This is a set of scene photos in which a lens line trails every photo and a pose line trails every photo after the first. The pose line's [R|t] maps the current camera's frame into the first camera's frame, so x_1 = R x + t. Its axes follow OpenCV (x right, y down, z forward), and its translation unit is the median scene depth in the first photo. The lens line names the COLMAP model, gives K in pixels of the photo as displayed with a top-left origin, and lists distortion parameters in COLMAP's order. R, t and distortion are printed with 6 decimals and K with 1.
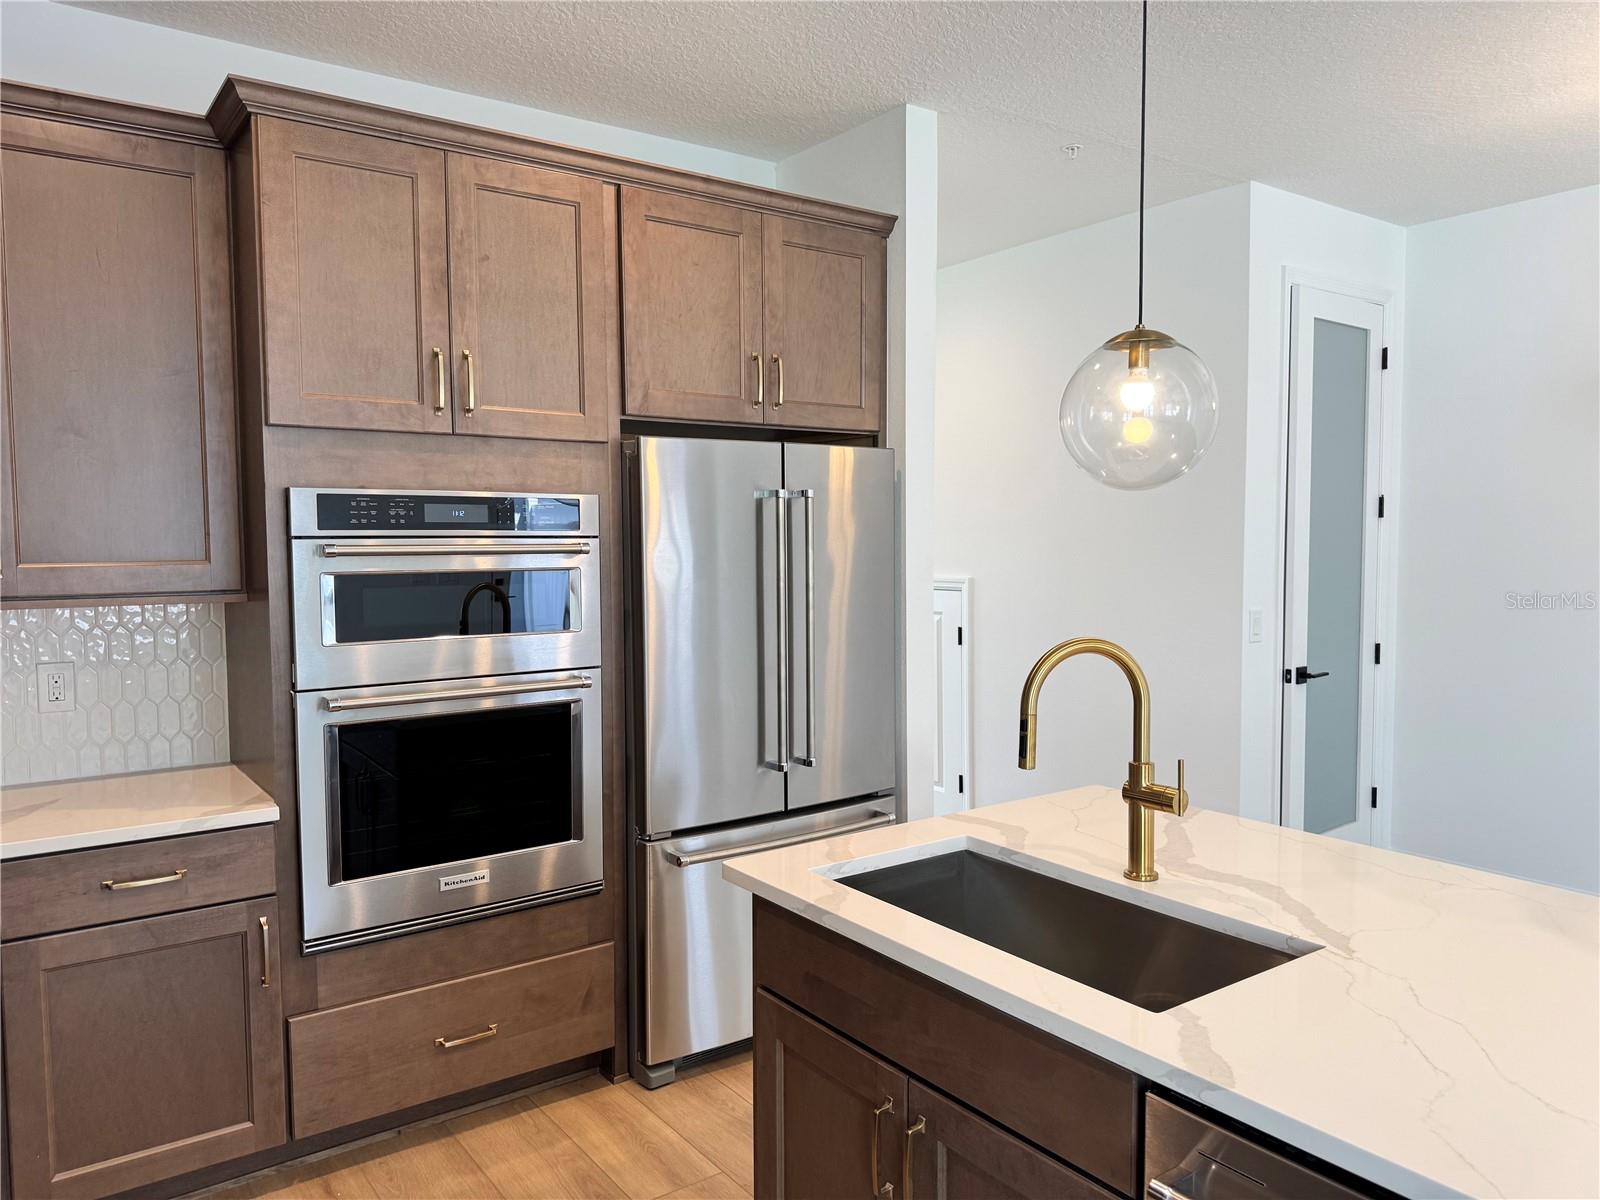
lens RADIAL K [[1123.5, 0, 775.3], [0, 1123.5, 609.6], [0, 0, 1]] dist [0.093556, -0.179448]
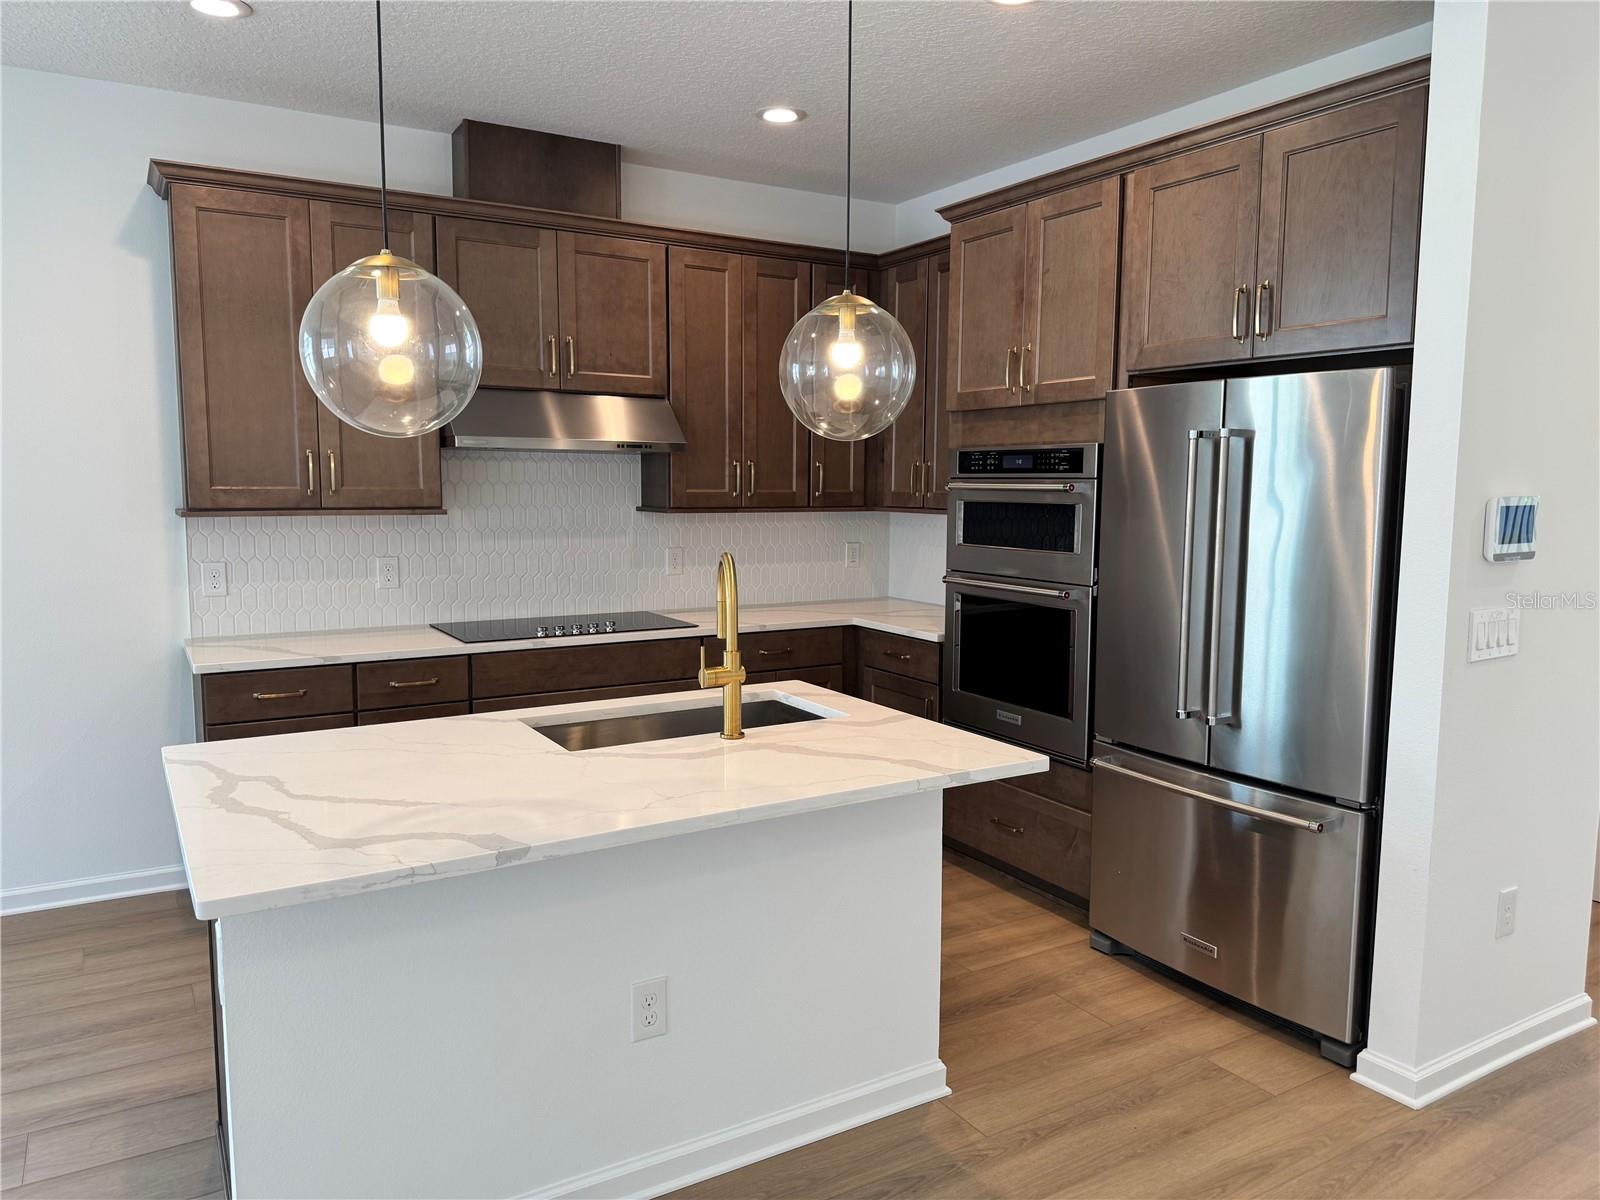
lens RADIAL K [[1138.8, 0, 800.0], [0, 1138.8, 600.0], [0, 0, 1]] dist [0.000913, -0.003404]
pose [[-0.108207, 0.110421, -0.987977, 1.014952], [-0.079243, 0.989692, 0.119292, -0.050330], [0.990965, 0.091198, -0.098342, 0.757212]]
